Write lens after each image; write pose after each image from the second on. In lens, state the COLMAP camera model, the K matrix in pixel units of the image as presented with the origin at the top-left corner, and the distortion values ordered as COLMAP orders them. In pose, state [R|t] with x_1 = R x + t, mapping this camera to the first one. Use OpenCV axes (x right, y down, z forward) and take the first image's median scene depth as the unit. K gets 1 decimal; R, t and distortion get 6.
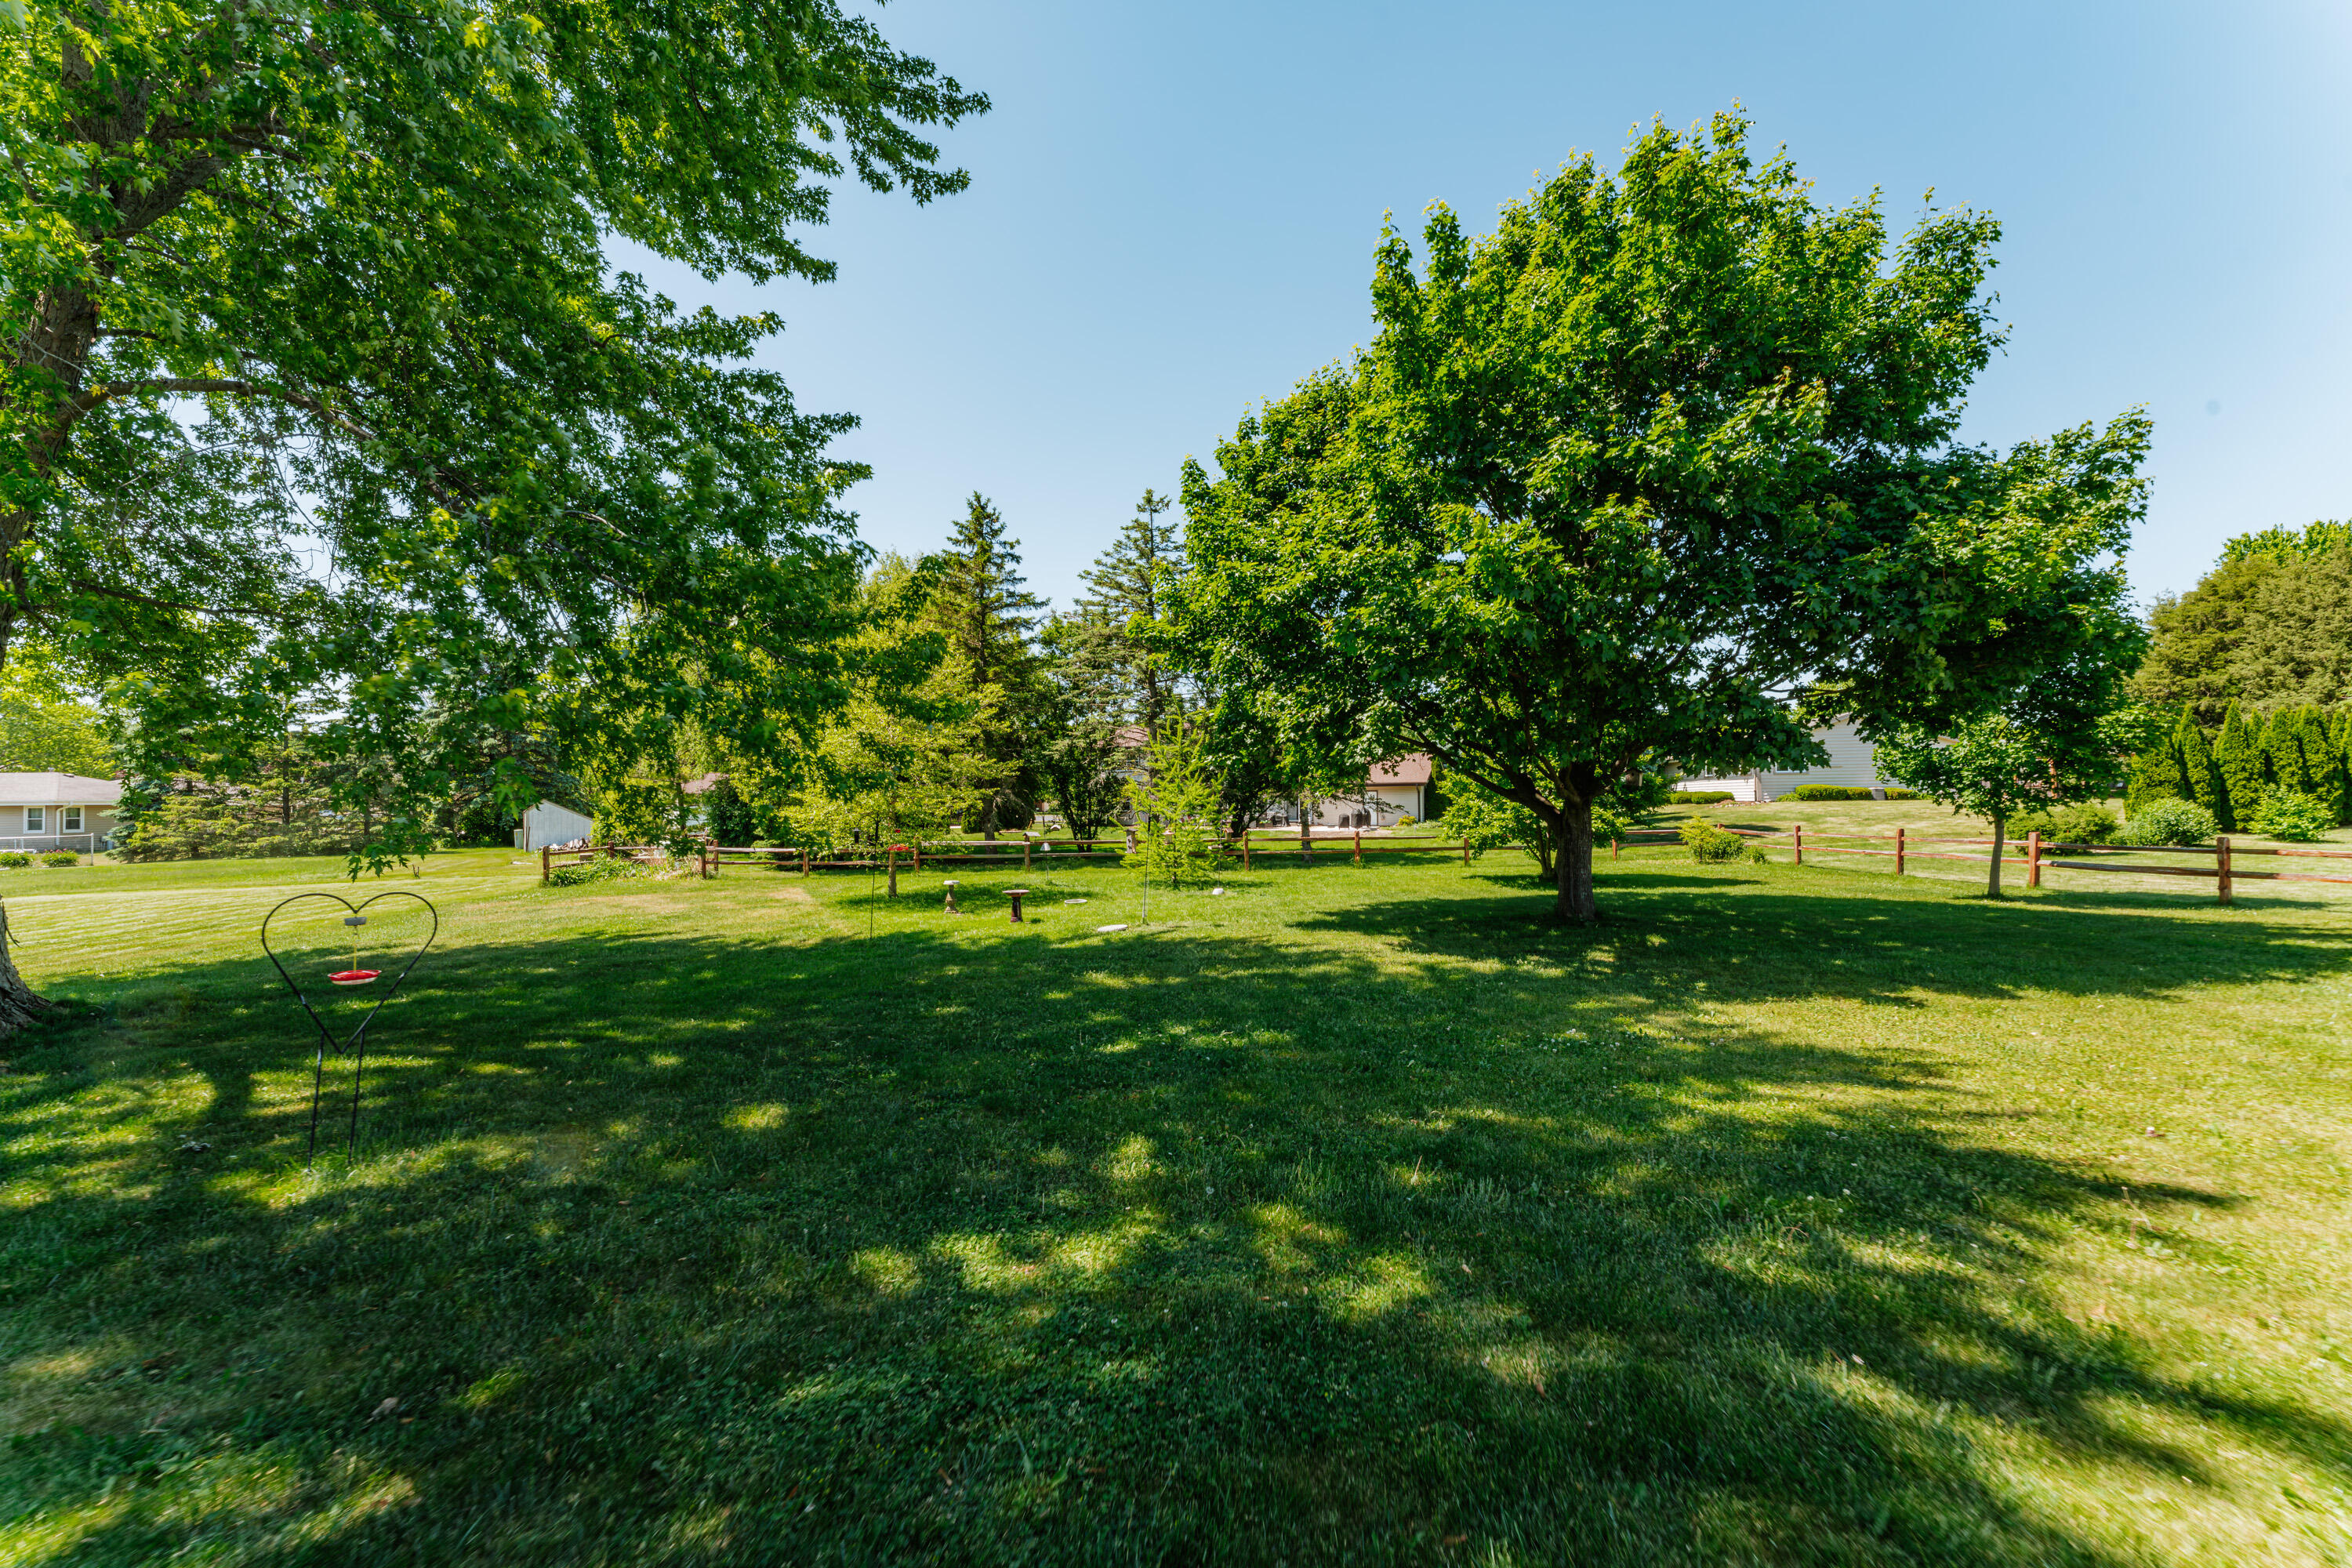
lens RADIAL K [[962.2, 0, 1176.0], [0, 962.2, 784.0], [0, 0, 1]] dist [-0.000538, -0.000134]
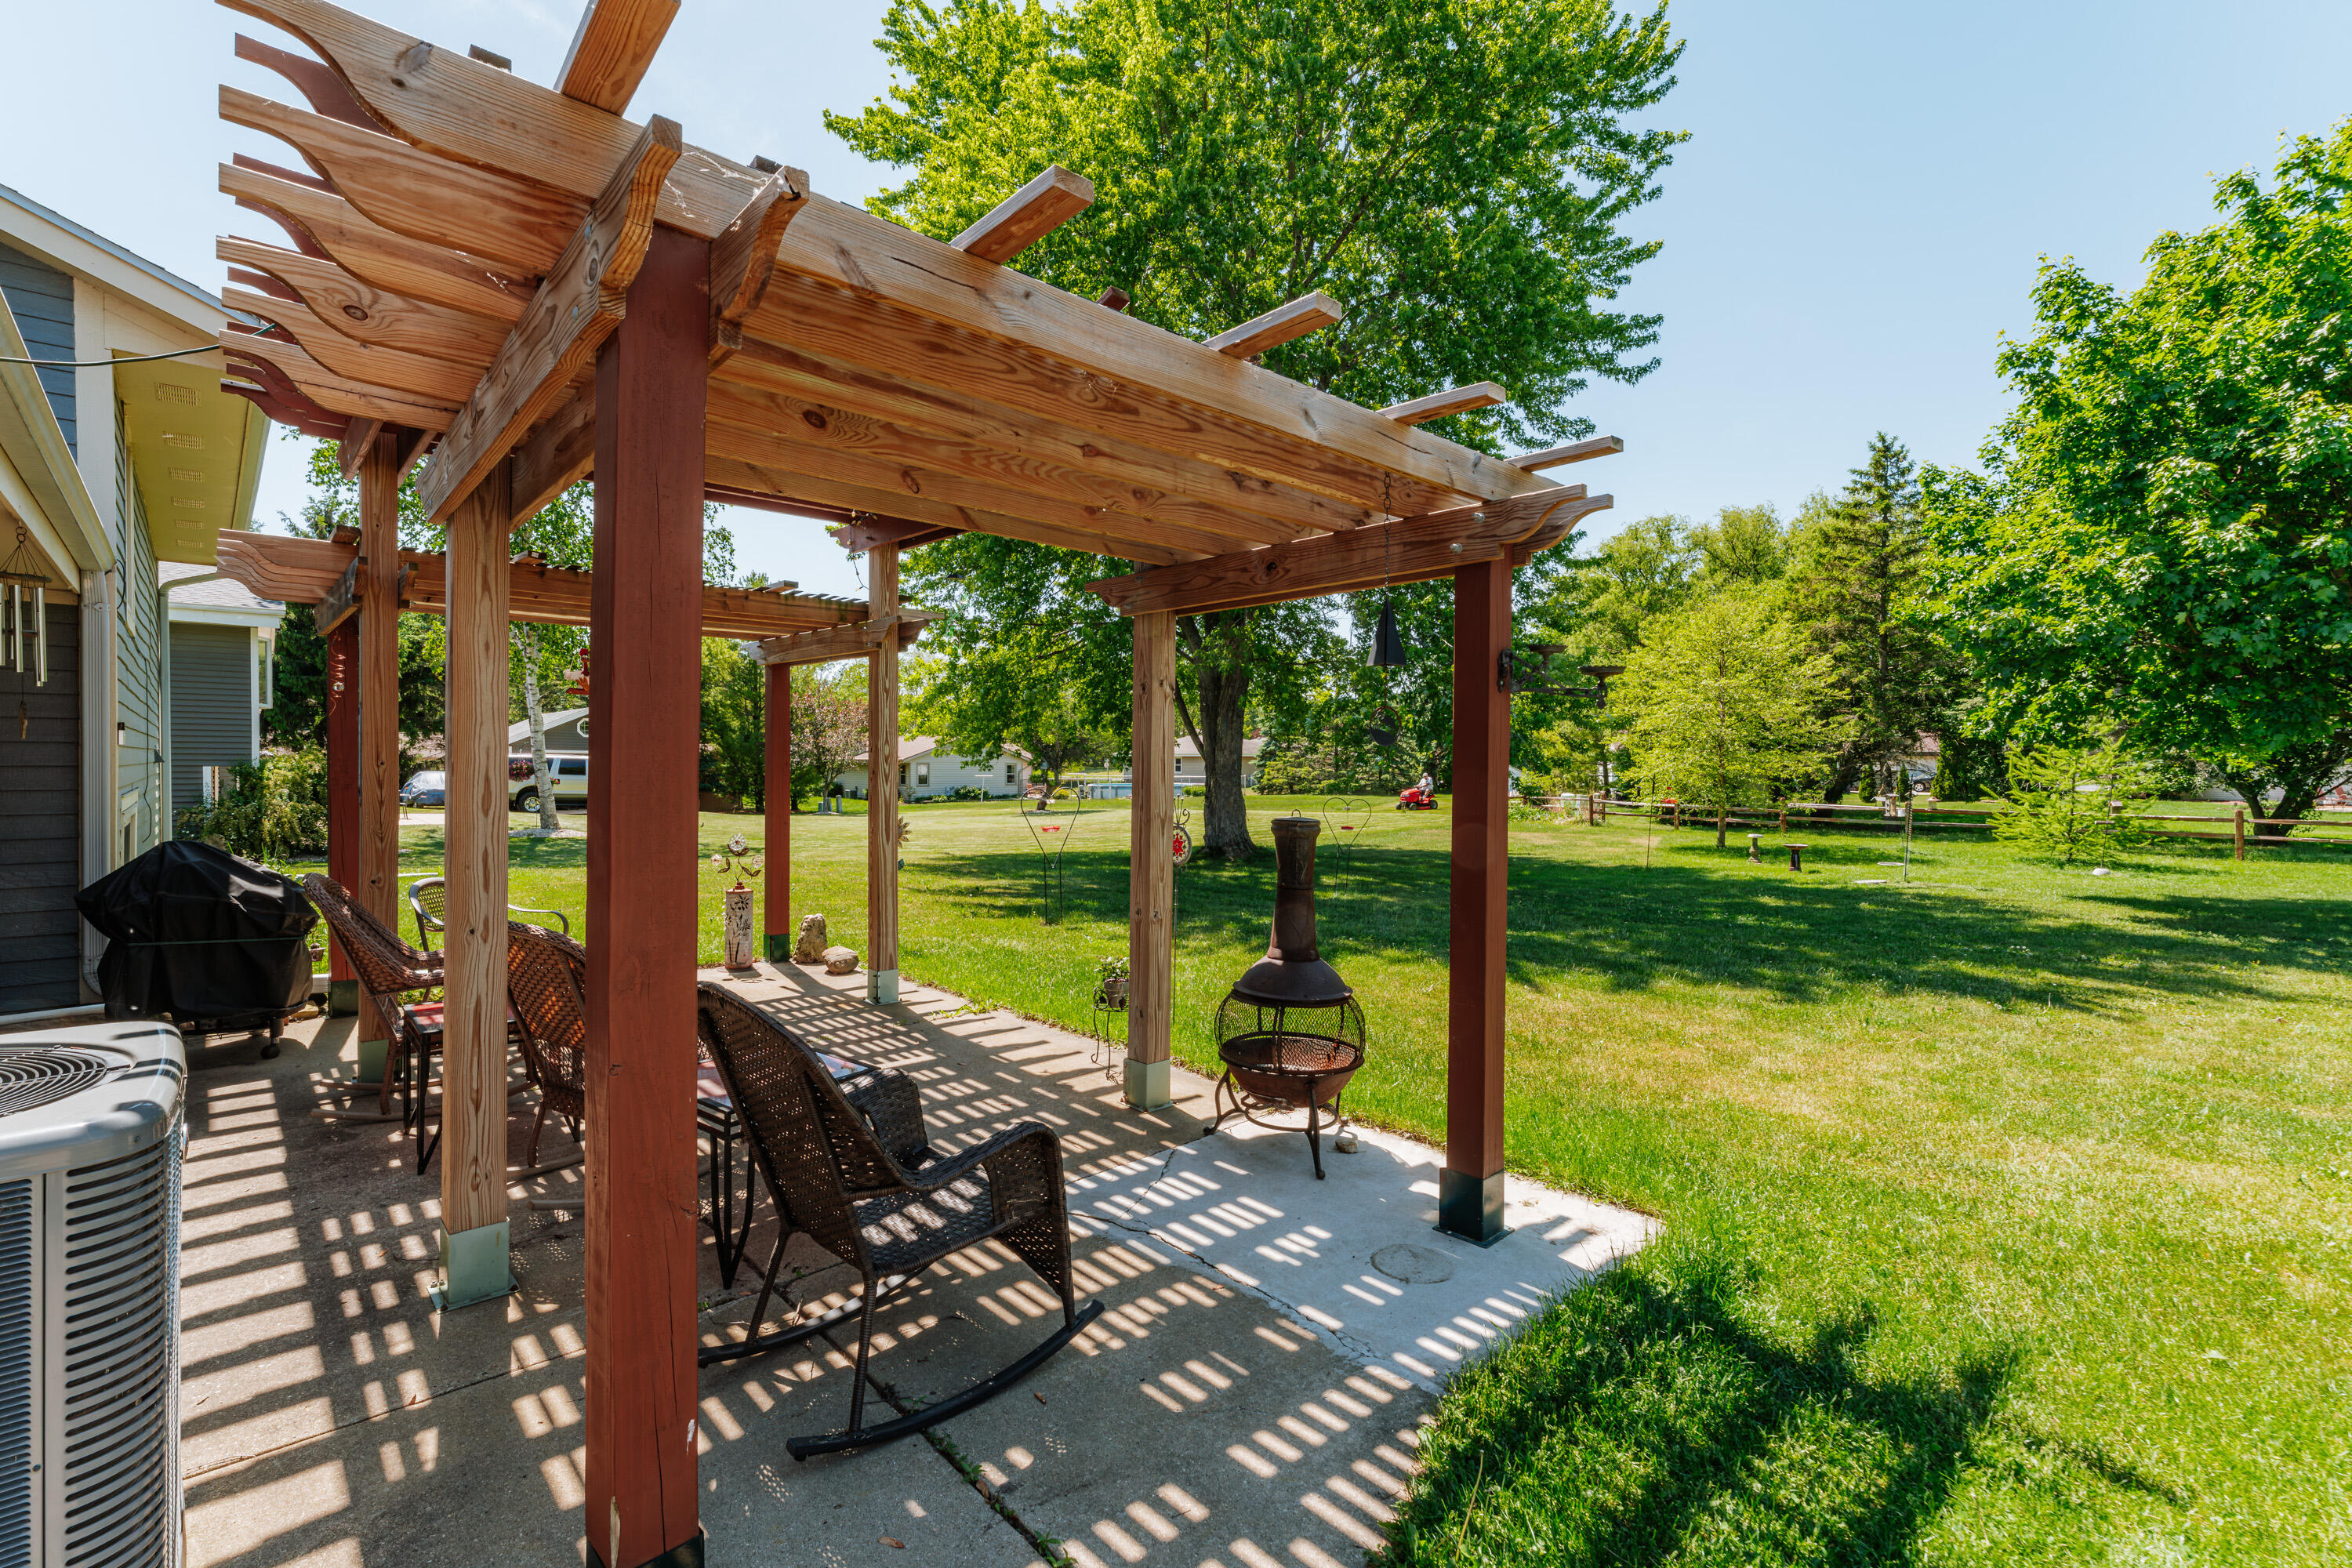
lens RADIAL K [[1031.3, 0, 1176.0], [0, 1031.3, 784.0], [0, 0, 1]] dist [0.000318, 0.000030]
pose [[0.618037, 0.028808, -0.785621, 0.168945], [0.011653, 0.998883, 0.045795, -0.016049], [0.786063, -0.037457, 0.617011, -0.170854]]
